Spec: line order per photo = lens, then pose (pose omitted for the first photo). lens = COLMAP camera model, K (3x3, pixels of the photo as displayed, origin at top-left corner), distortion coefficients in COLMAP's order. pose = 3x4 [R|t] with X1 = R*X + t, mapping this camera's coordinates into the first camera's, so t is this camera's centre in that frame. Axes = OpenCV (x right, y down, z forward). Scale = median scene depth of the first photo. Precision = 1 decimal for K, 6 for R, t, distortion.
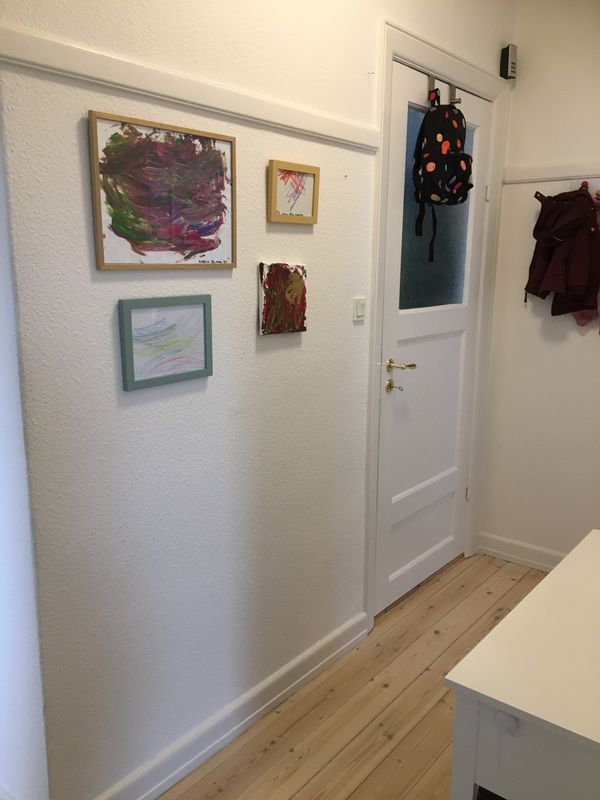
lens RADIAL K [[677.9, 0, 298.3], [0, 677.9, 395.0], [0, 0, 1]] dist [0.072302, -0.090768]
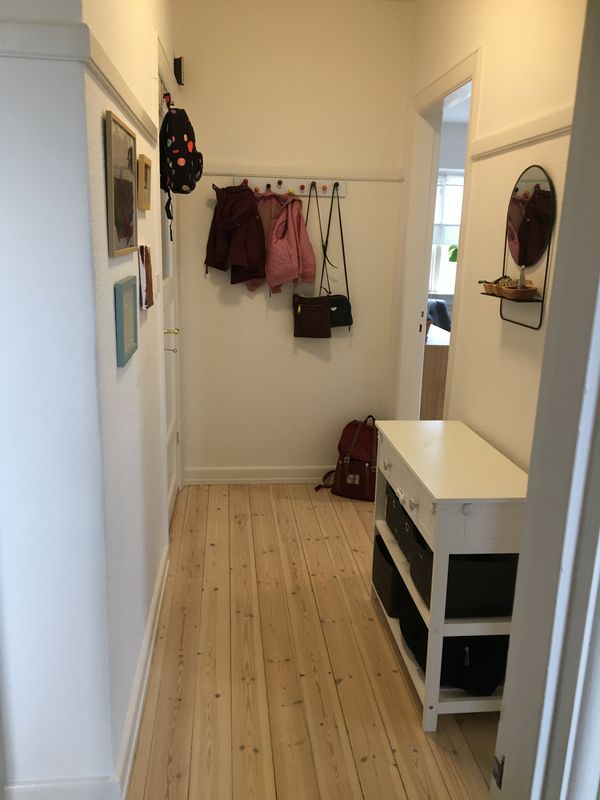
lens RADIAL K [[677.9, 0, 294.5], [0, 677.9, 403.8], [0, 0, 1]] dist [0.072302, -0.090768]
pose [[0.706464, -0.161137, 0.689161, -0.477547], [0.117616, 0.986927, 0.110190, -0.022877], [-0.697908, 0.003211, 0.716181, 0.011561]]
